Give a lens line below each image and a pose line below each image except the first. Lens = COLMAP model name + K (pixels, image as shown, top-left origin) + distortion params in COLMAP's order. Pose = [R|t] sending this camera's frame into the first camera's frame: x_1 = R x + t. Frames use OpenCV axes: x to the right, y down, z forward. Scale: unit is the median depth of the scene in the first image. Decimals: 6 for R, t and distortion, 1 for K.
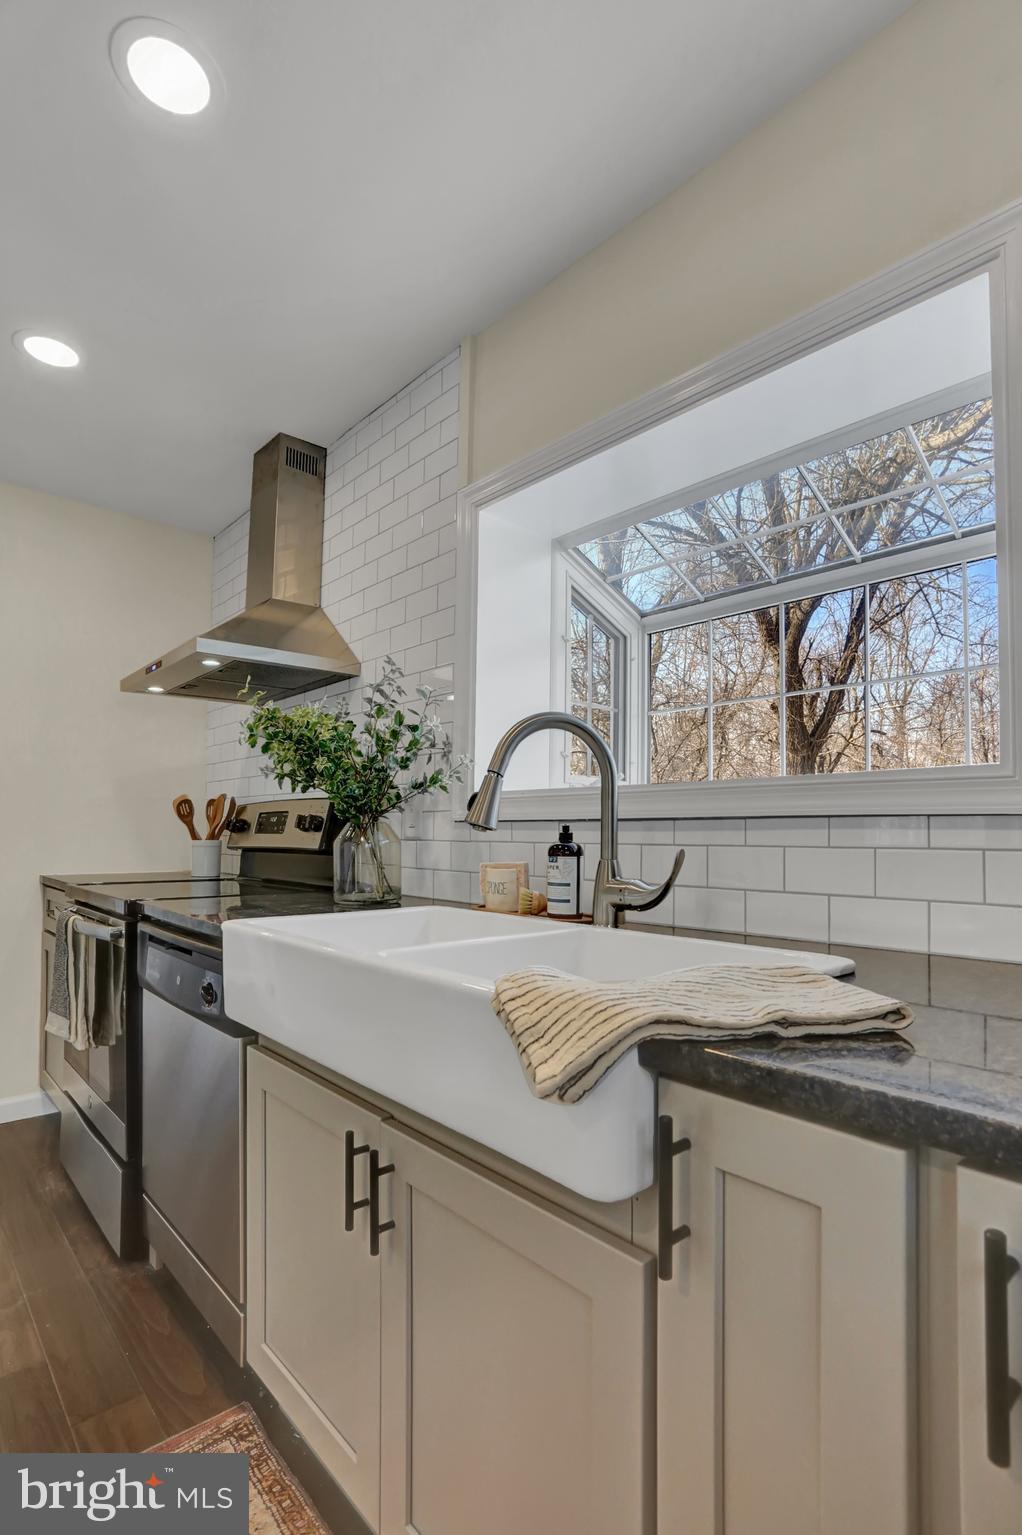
lens RADIAL K [[744.1, 0, 539.7], [0, 744.1, 816.1], [0, 0, 1]] dist [-0.065092, 0.024592]
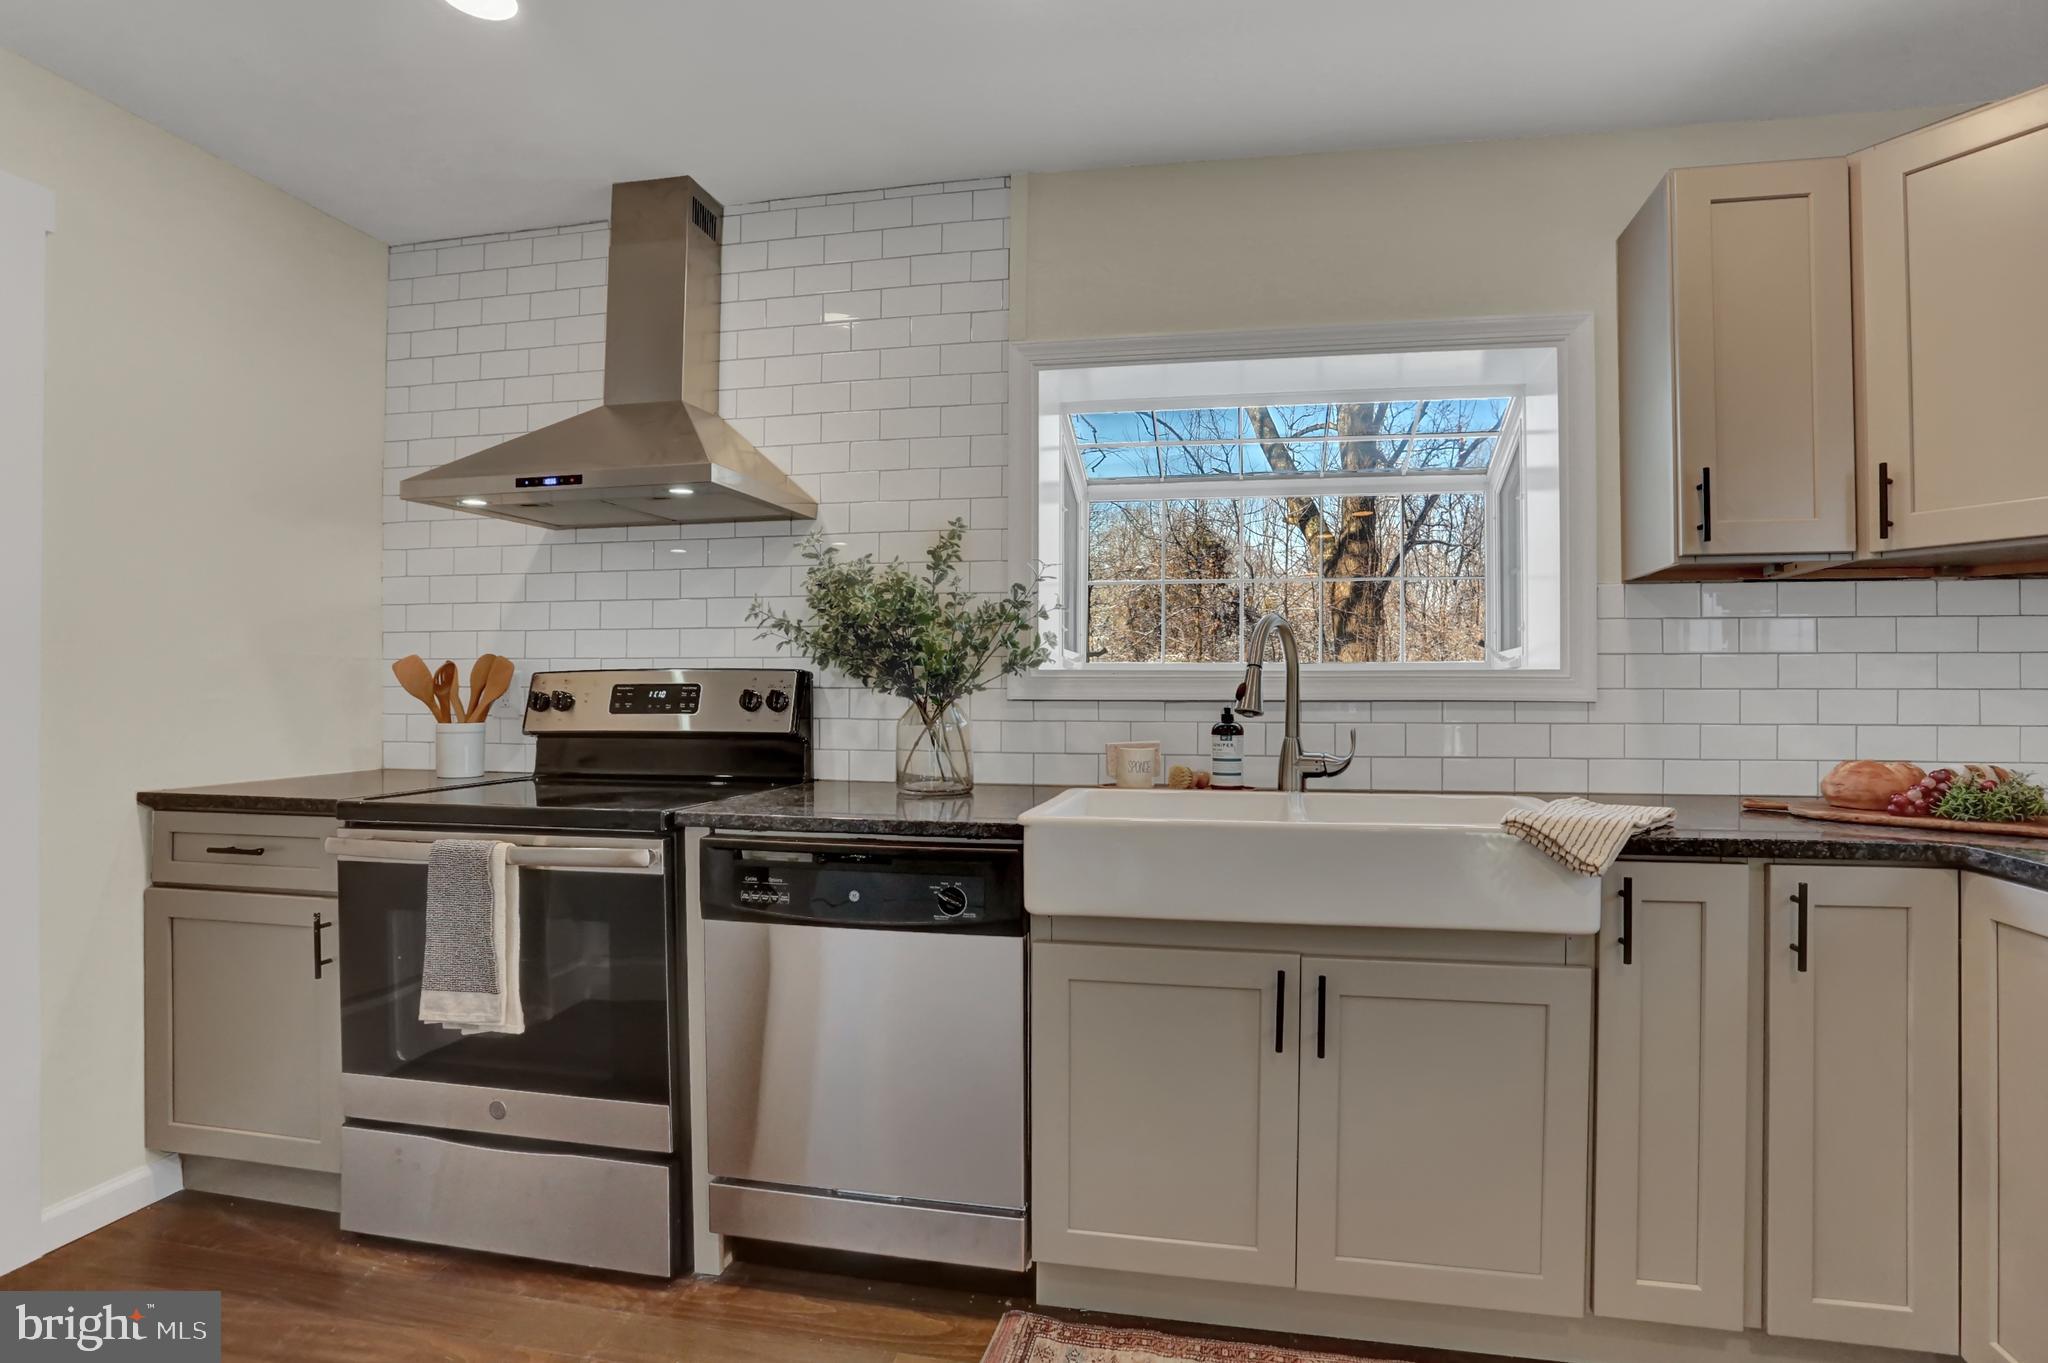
lens RADIAL K [[992.8, 0, 1071.9], [0, 992.8, 683.3], [0, 0, 1]] dist [-0.065092, 0.024592]
pose [[0.811901, 0.001312, 0.583794, -0.868084], [-0.010403, 0.999871, 0.012220, -0.033078], [-0.583703, -0.015994, 0.811810, -0.060259]]
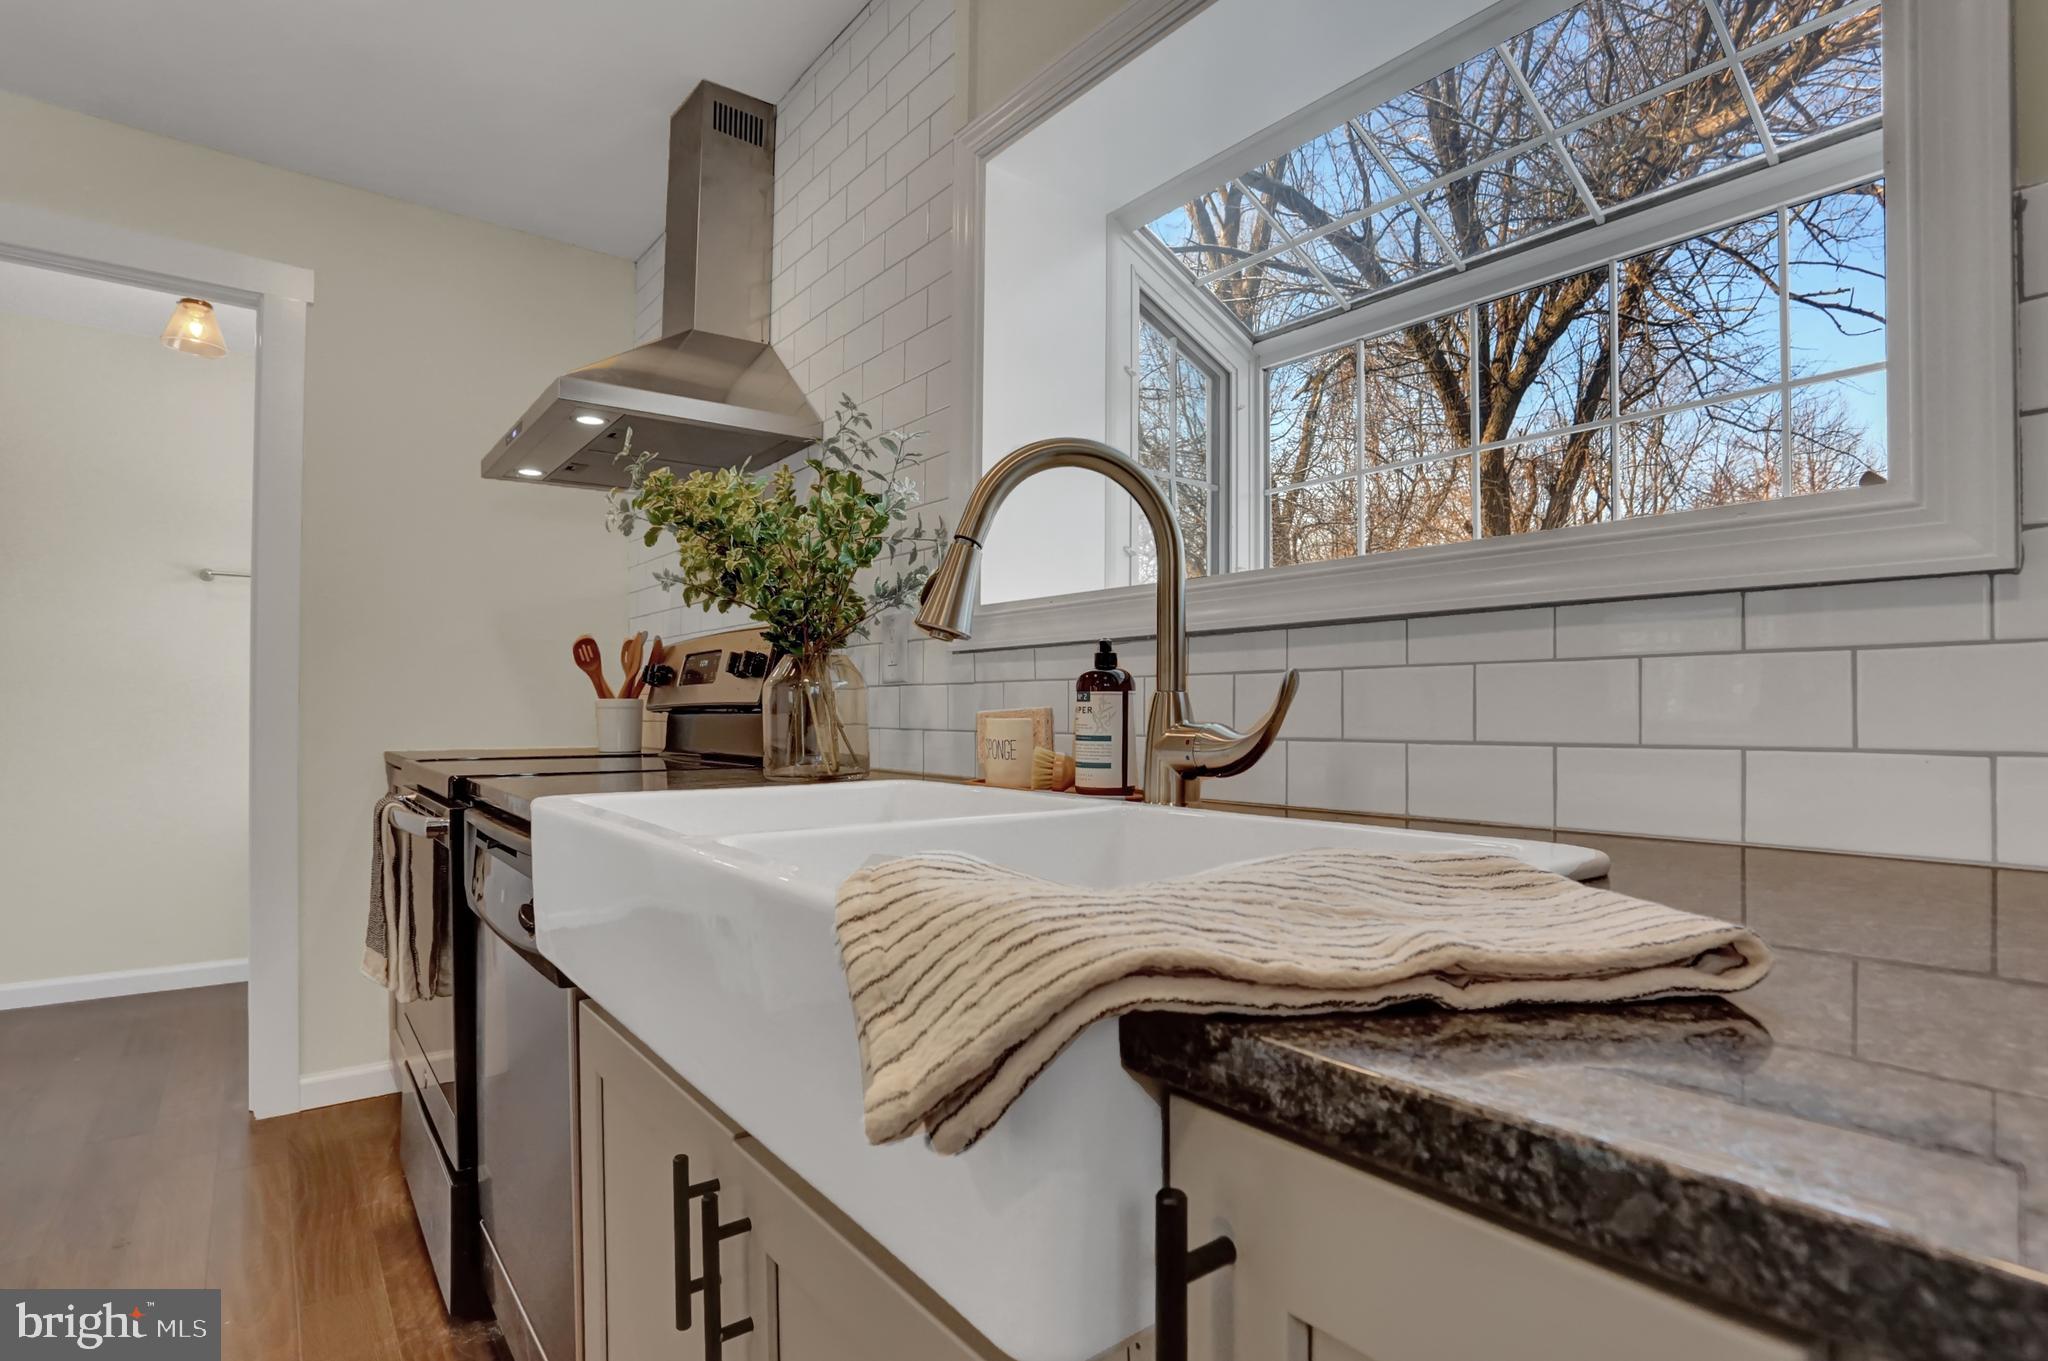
lens RADIAL K [[1015.7, 0, 1081.5], [0, 1015.7, 716.0], [0, 0, 1]] dist [-0.051534, 0.008892]
pose [[0.998209, -0.007806, -0.059315, 0.054326], [0.009652, 0.999476, 0.030908, 0.040395], [0.059043, -0.031425, 0.997761, 0.148982]]
